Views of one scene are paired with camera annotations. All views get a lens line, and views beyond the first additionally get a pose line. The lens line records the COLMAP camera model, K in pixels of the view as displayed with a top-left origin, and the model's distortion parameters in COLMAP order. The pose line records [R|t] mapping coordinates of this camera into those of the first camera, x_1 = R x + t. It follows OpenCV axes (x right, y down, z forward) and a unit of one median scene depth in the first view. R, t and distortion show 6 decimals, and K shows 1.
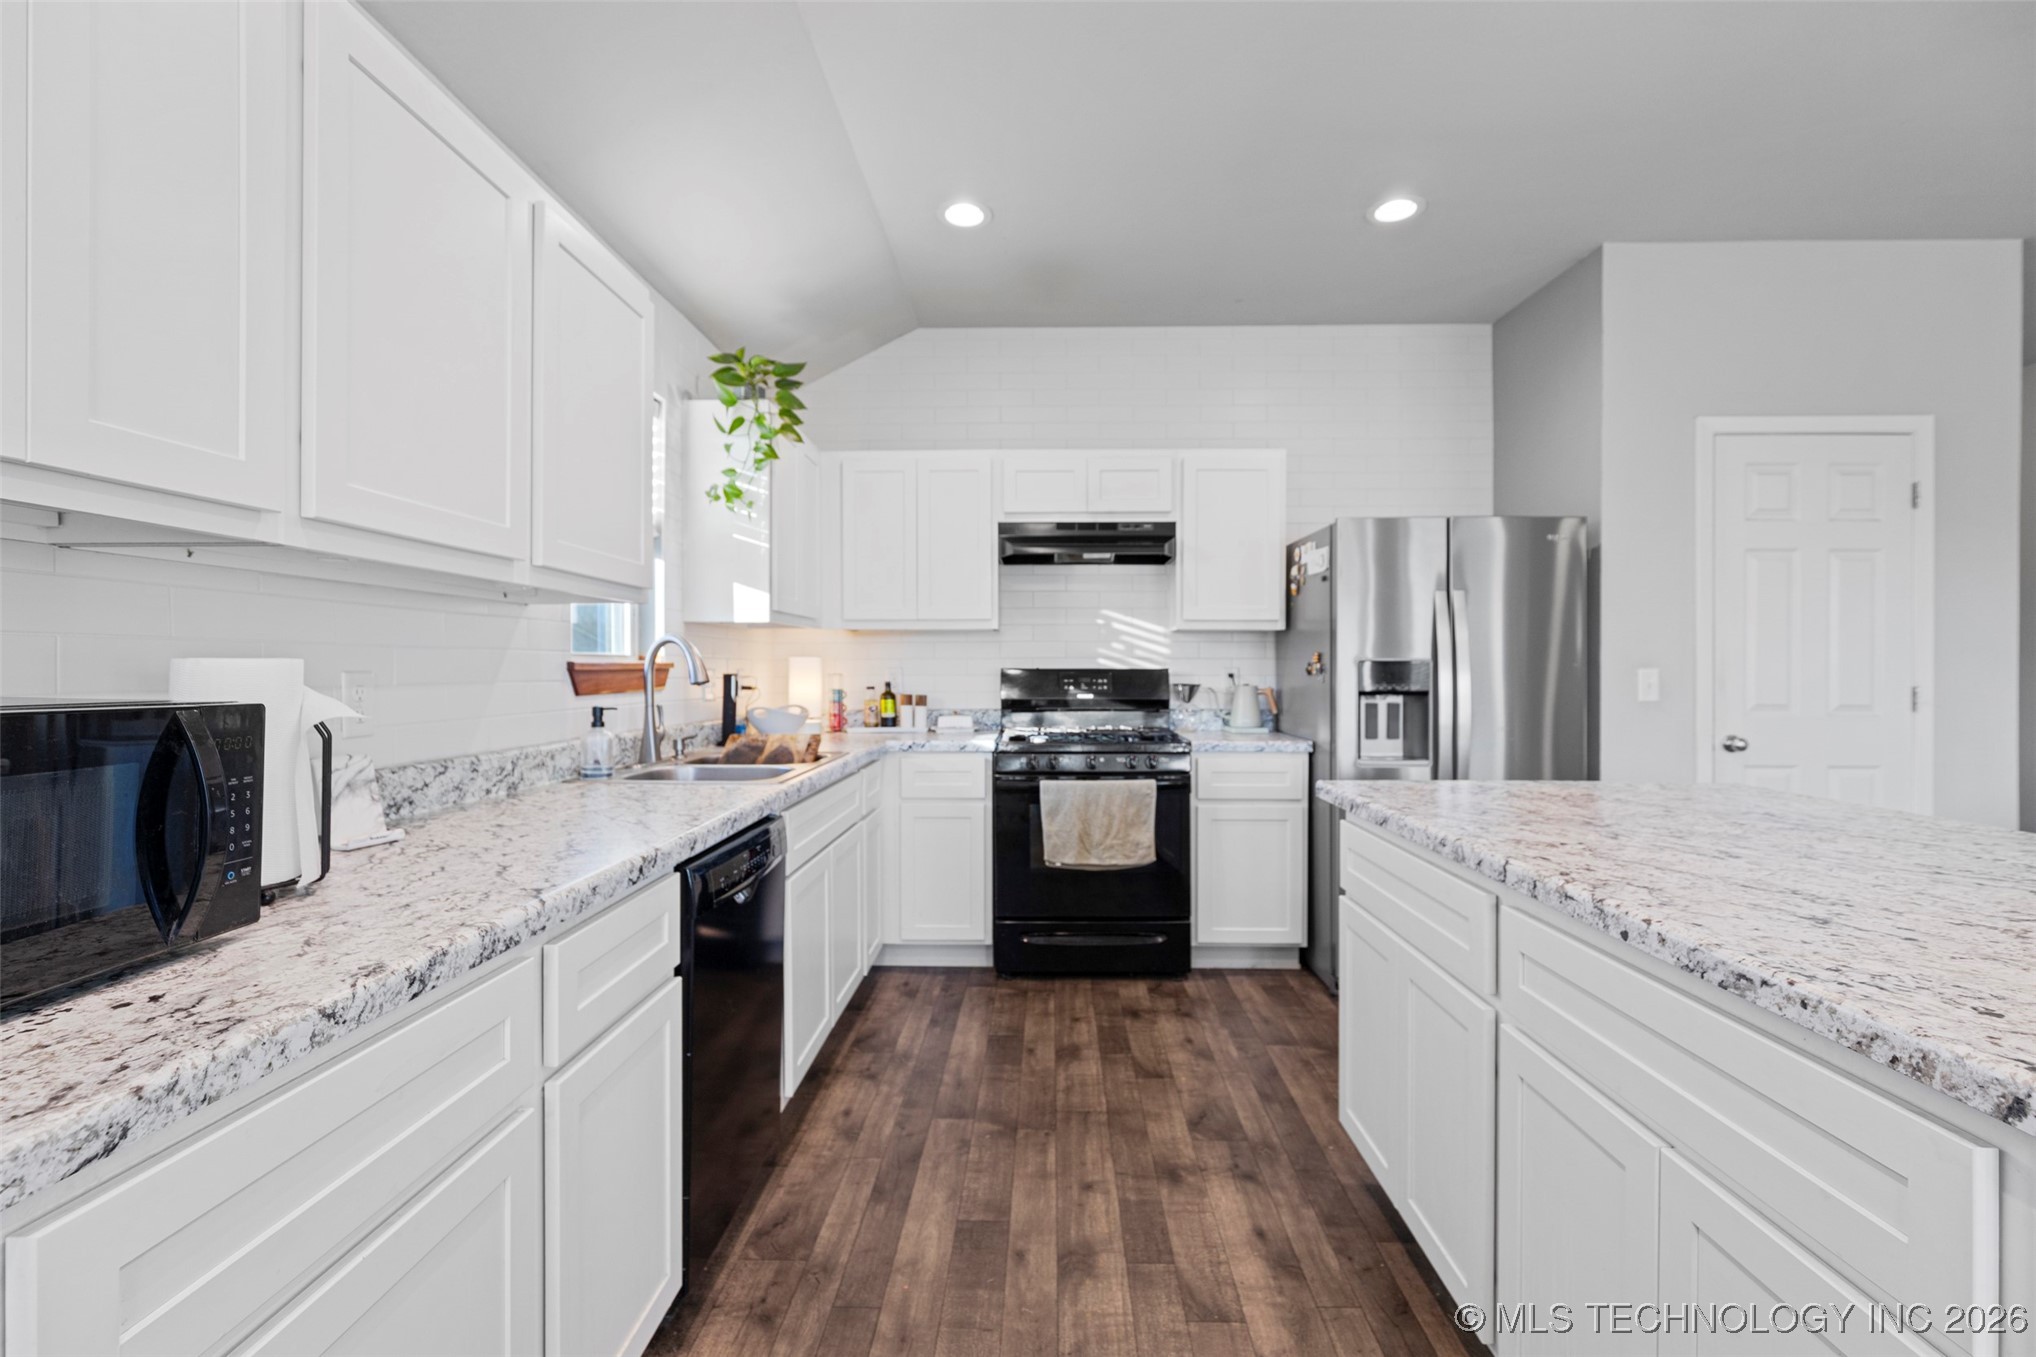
lens RADIAL K [[912.2, 0, 1024.5], [0, 912.2, 665.6], [0, 0, 1]] dist [0.007216, -0.002102]
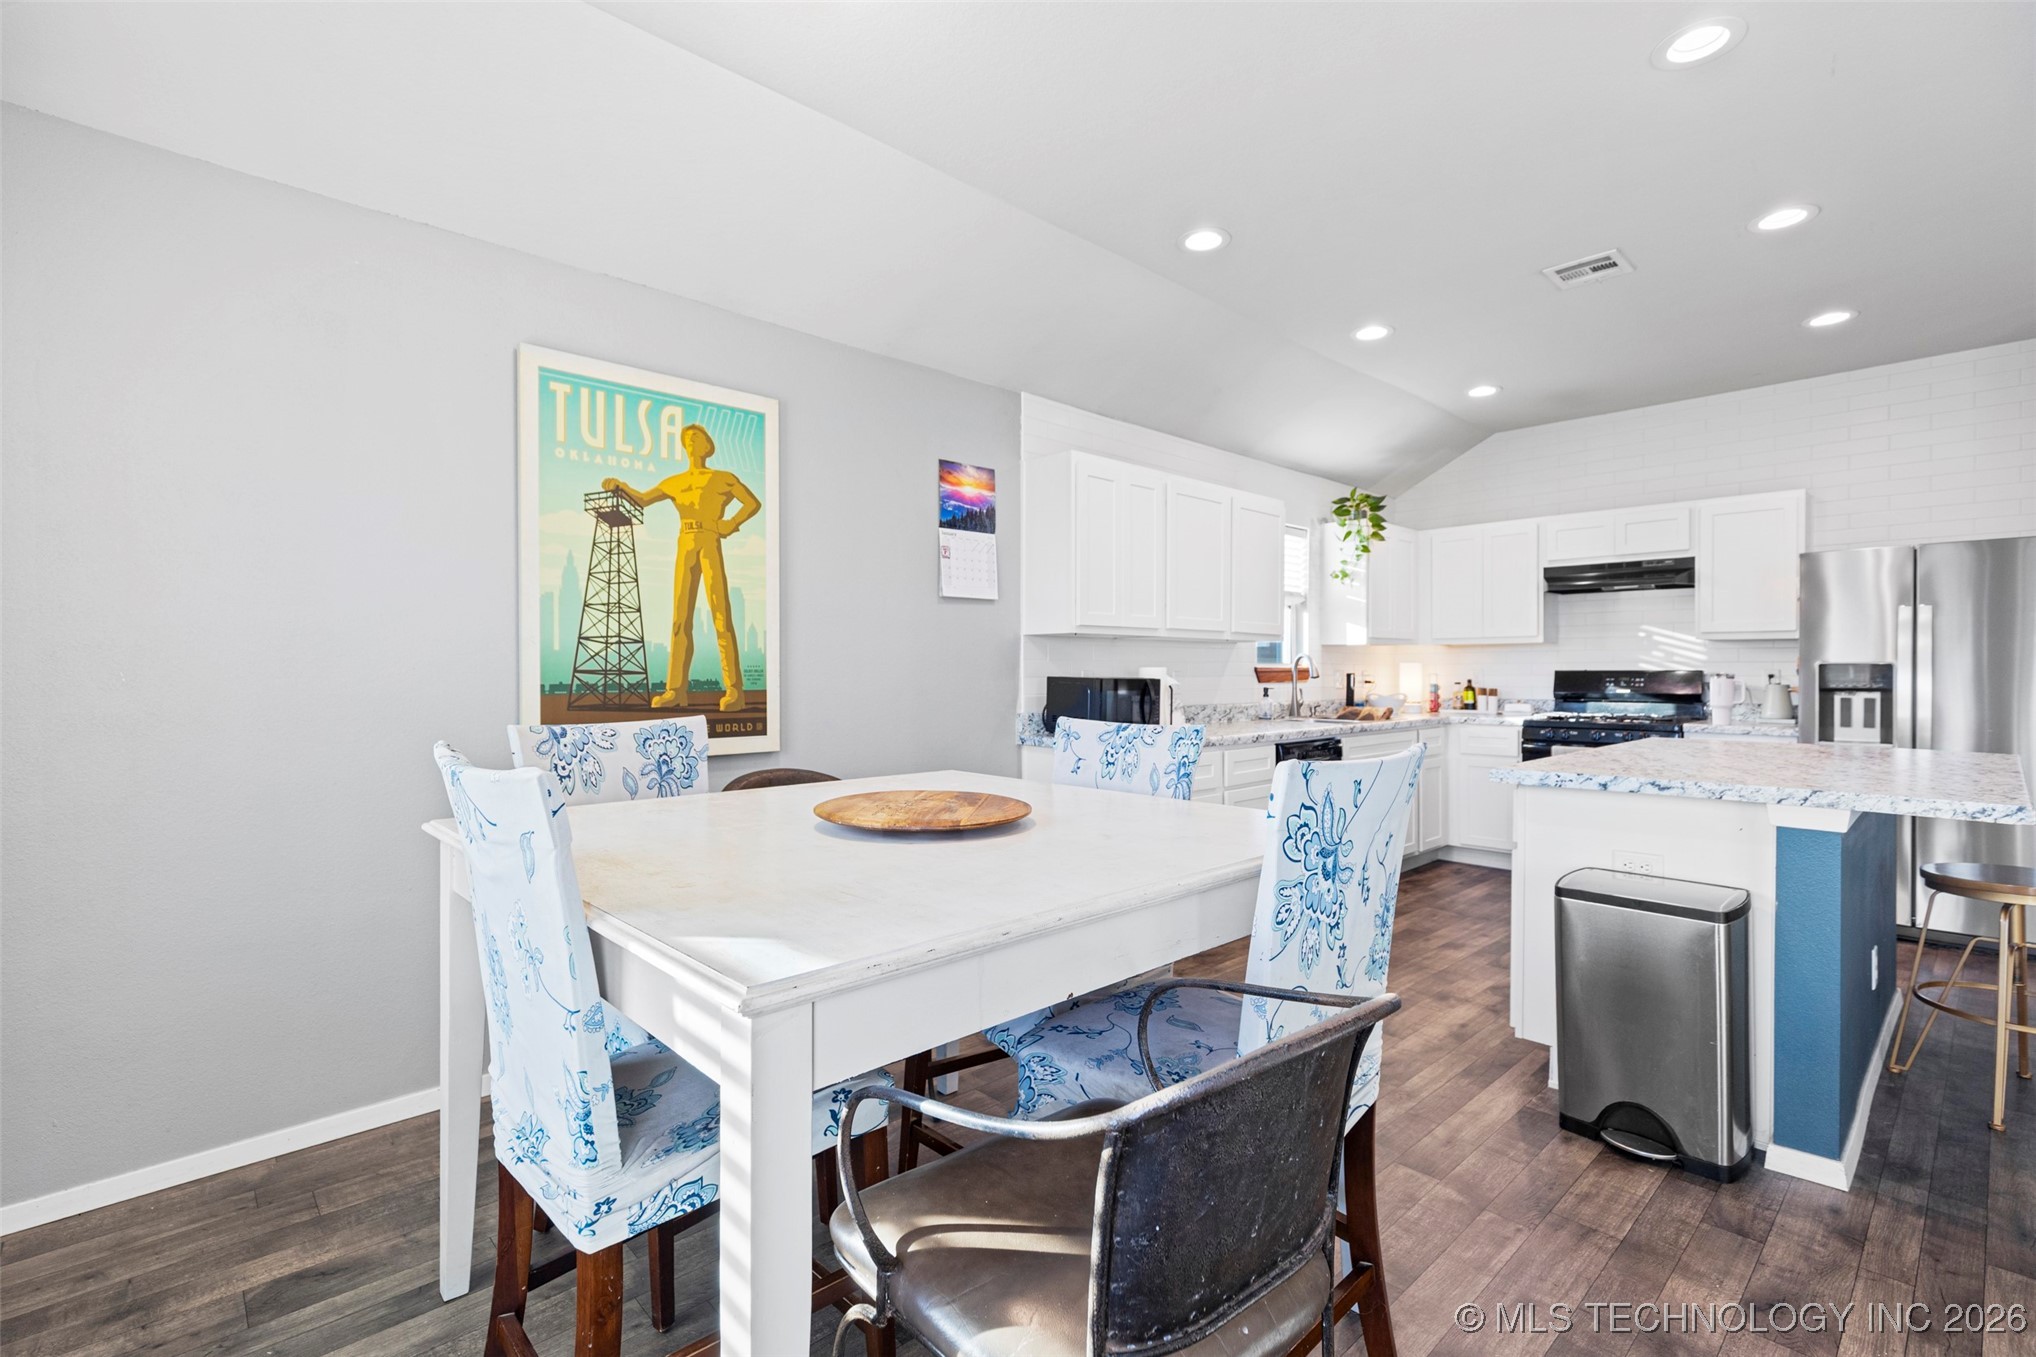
lens RADIAL K [[912.2, 0, 1024.7], [0, 912.2, 677.9], [0, 0, 1]] dist [0.007216, -0.002102]
pose [[0.703135, 0.005684, -0.711034, 0.473443], [0.002078, 0.999947, 0.010048, -0.001187], [0.711054, -0.008542, 0.703086, -0.661438]]
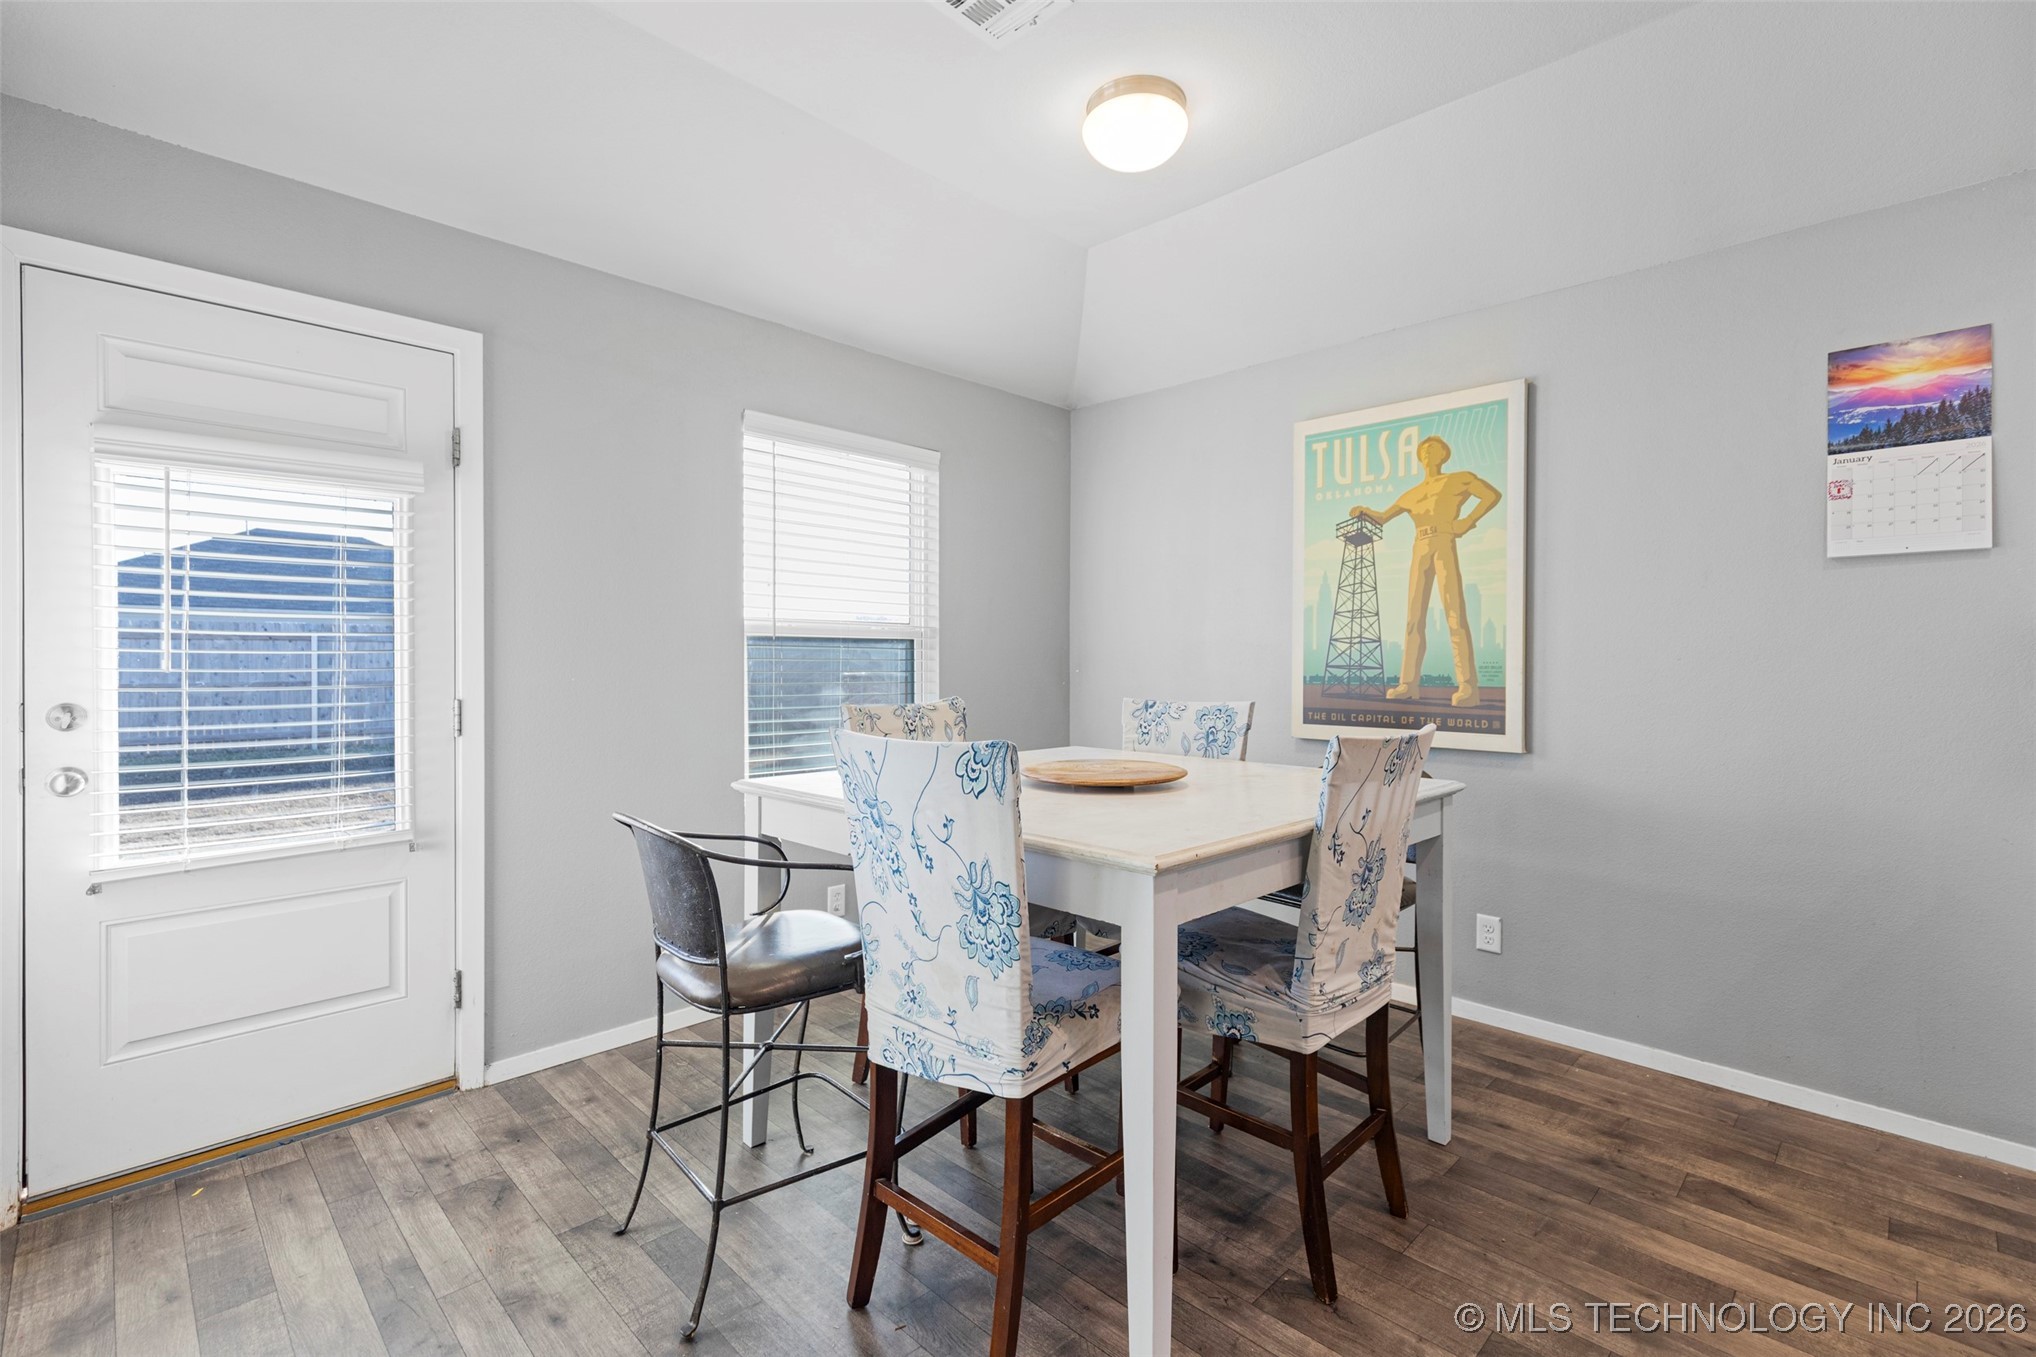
lens RADIAL K [[912.2, 0, 1022.9], [0, 912.2, 665.2], [0, 0, 1]] dist [0.007216, -0.002102]
pose [[-0.685511, -0.001099, -0.728061, 0.594964], [-0.004448, 0.999987, 0.002678, -0.002027], [0.728048, 0.005074, -0.685507, 0.061344]]
